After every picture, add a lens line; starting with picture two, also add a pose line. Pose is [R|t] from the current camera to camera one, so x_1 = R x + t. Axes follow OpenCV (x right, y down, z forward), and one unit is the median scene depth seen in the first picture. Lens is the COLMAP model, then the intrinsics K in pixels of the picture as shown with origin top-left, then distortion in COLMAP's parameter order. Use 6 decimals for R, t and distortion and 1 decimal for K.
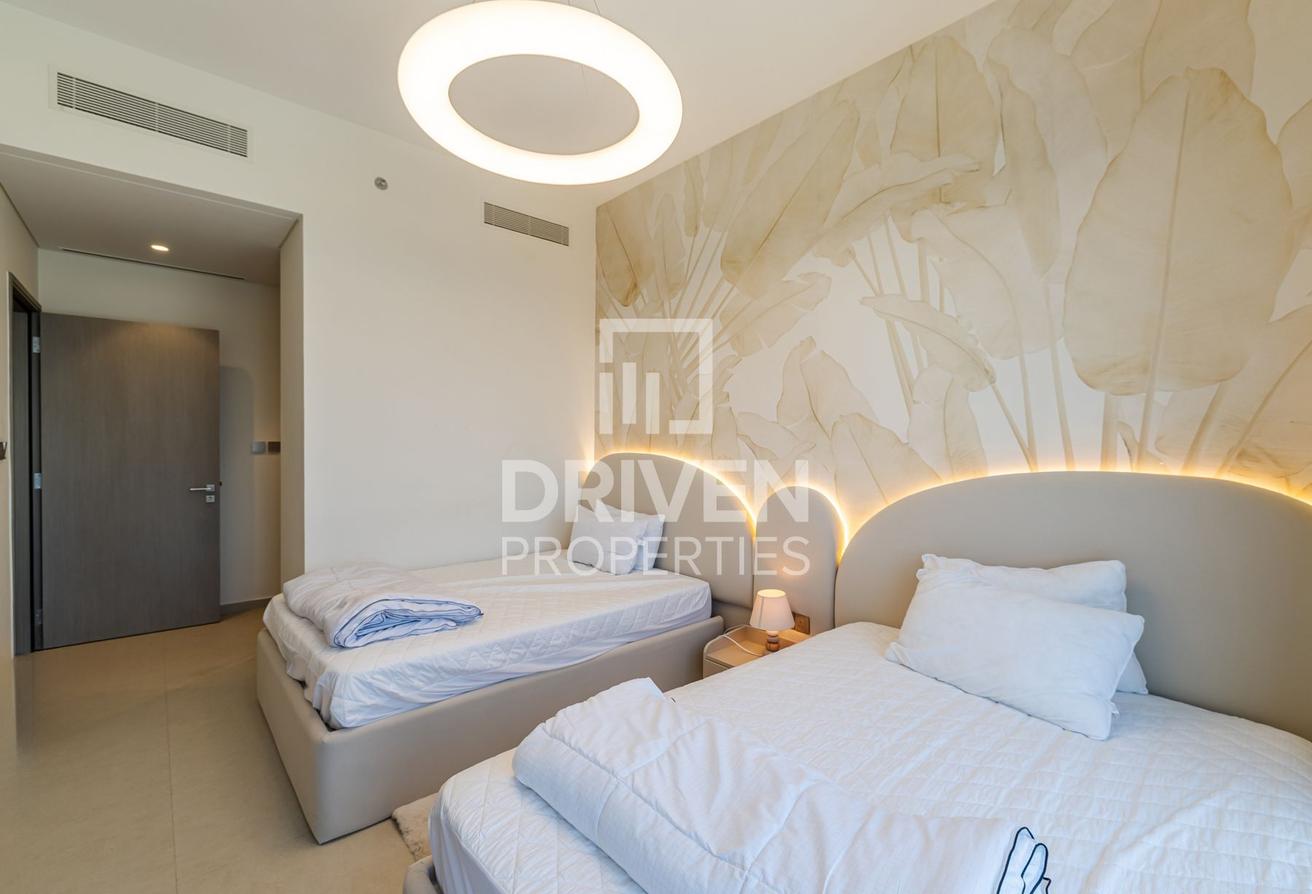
lens RADIAL K [[576.4, 0, 653.2], [0, 576.4, 451.7], [0, 0, 1]] dist [0.001362, 0.000300]
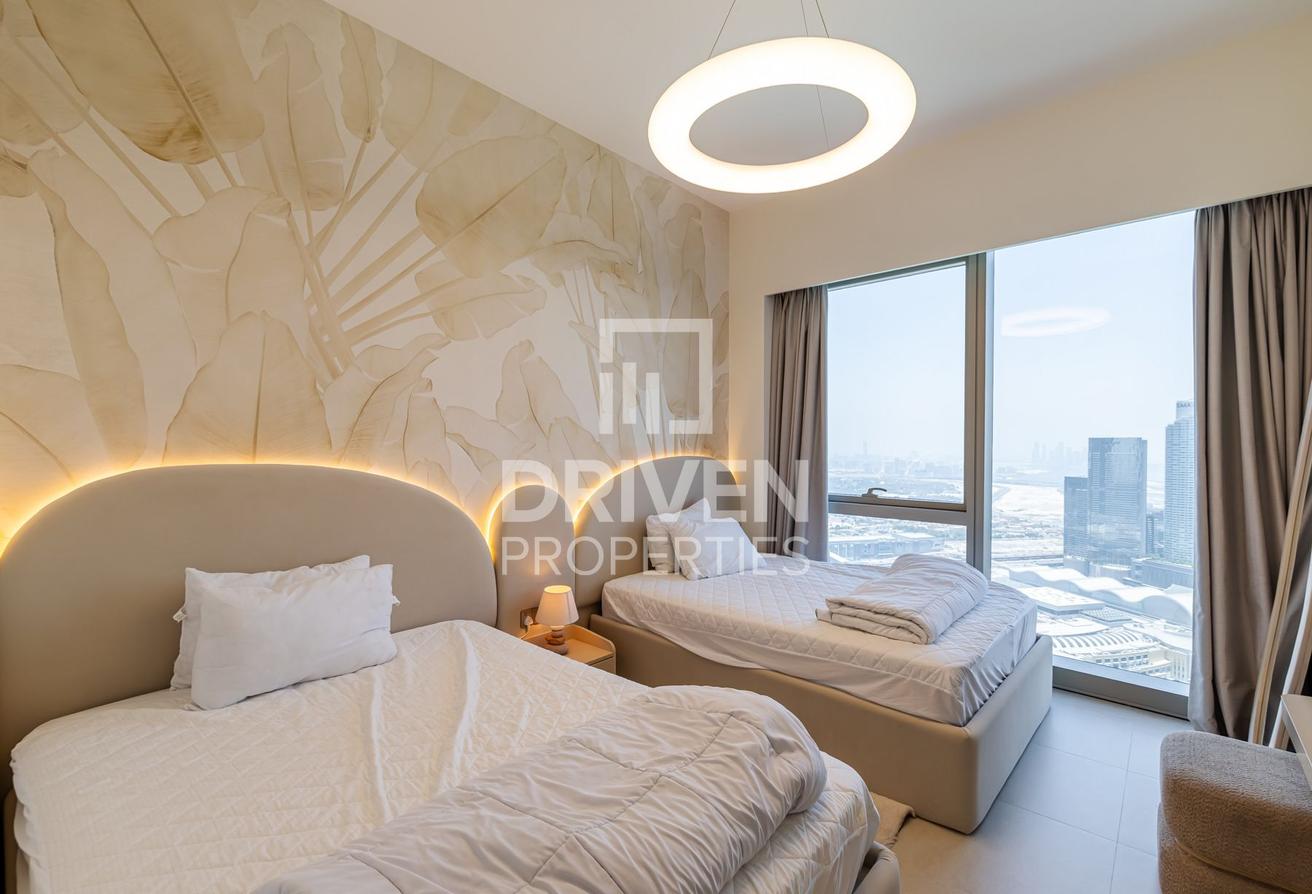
lens RADIAL K [[582.6, 0, 652.9], [0, 582.6, 455.6], [0, 0, 1]] dist [-0.000723, 0.000214]
pose [[-0.122060, -0.031618, 0.992019, -0.782155], [0.015283, 0.999314, 0.033731, -0.023009], [-0.992405, 0.019278, -0.121493, 0.886008]]
